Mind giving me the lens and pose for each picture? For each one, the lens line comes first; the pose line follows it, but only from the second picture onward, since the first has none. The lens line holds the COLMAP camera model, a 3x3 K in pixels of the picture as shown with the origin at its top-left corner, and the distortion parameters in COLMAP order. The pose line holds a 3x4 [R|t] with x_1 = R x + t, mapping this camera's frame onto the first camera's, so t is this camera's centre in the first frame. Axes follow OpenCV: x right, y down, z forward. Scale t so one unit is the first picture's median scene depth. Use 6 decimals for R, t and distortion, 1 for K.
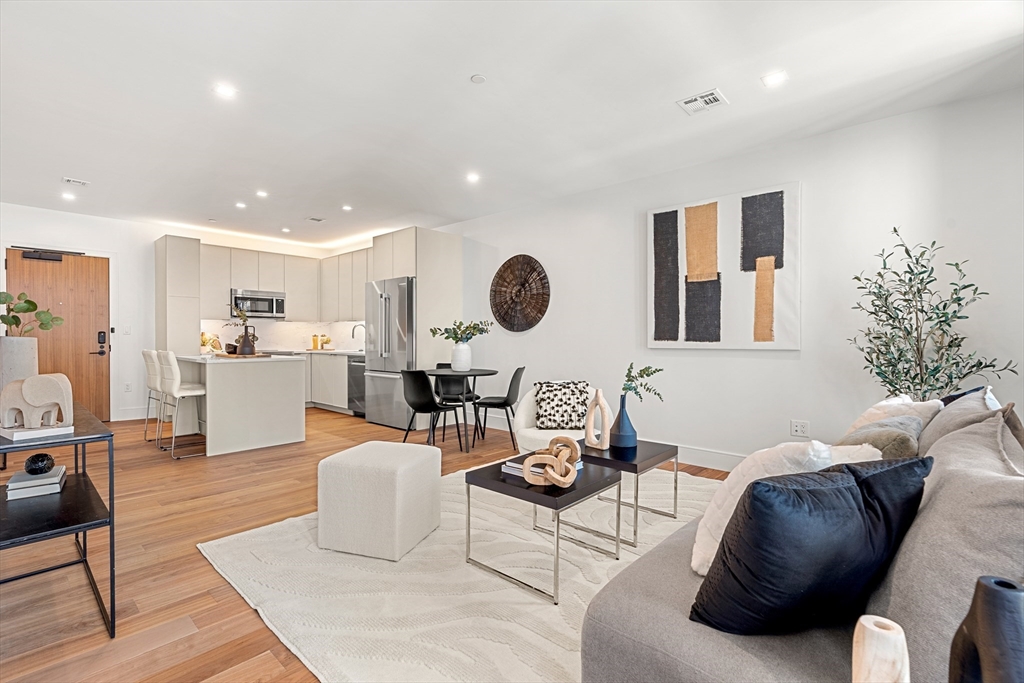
lens RADIAL K [[466.4, 0, 507.4], [0, 466.4, 341.5], [0, 0, 1]] dist [-0.004062, 0.001679]
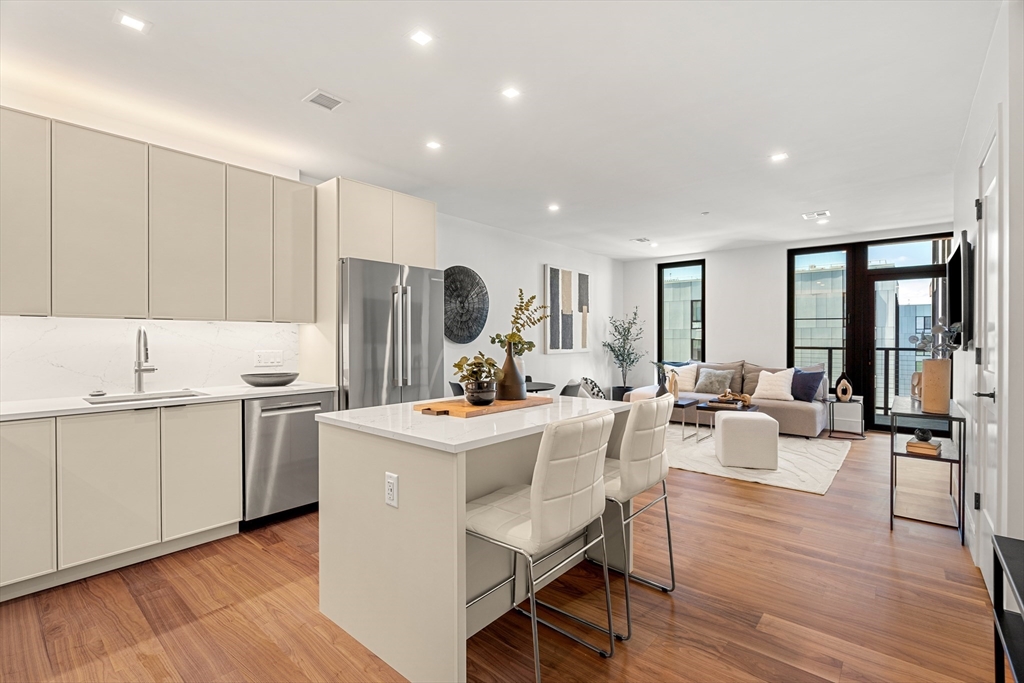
lens RADIAL K [[466.4, 0, 506.2], [0, 466.4, 342.1], [0, 0, 1]] dist [-0.004062, 0.001679]
pose [[-0.028711, -0.011231, 0.999525, -0.966922], [0.008503, 0.999898, 0.011479, -0.034954], [-0.999552, 0.008829, -0.028613, 0.934575]]
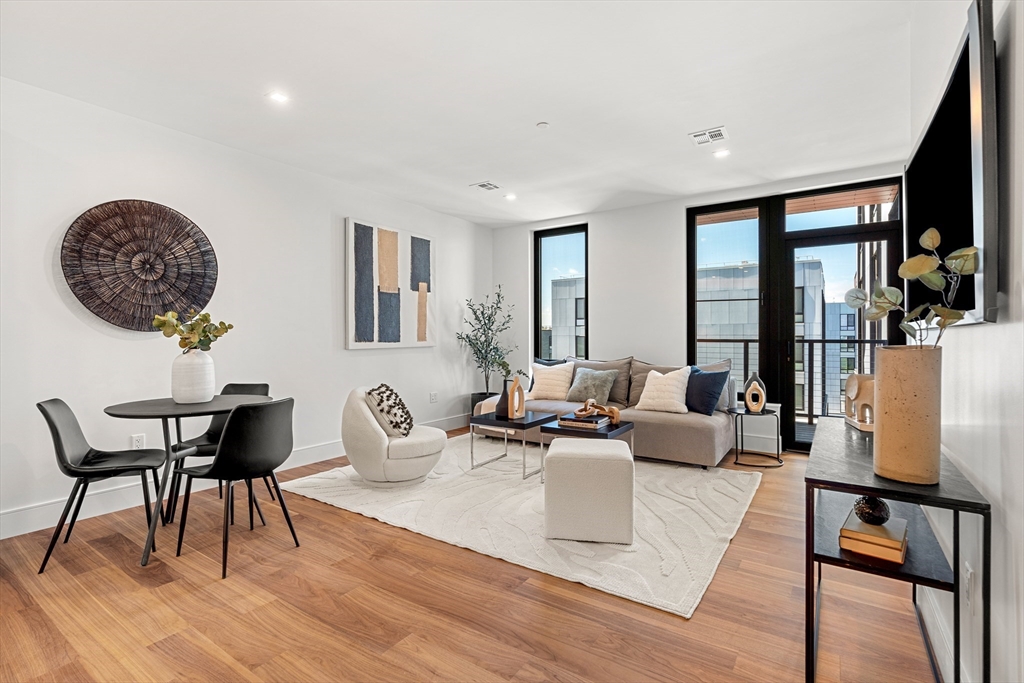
lens RADIAL K [[466.4, 0, 512.5], [0, 466.4, 337.0], [0, 0, 1]] dist [-0.004062, 0.001679]
pose [[-0.137154, -0.003206, 0.990545, -0.615925], [0.010644, 0.999932, 0.004711, -0.011418], [-0.990493, 0.011189, -0.137111, 0.618802]]
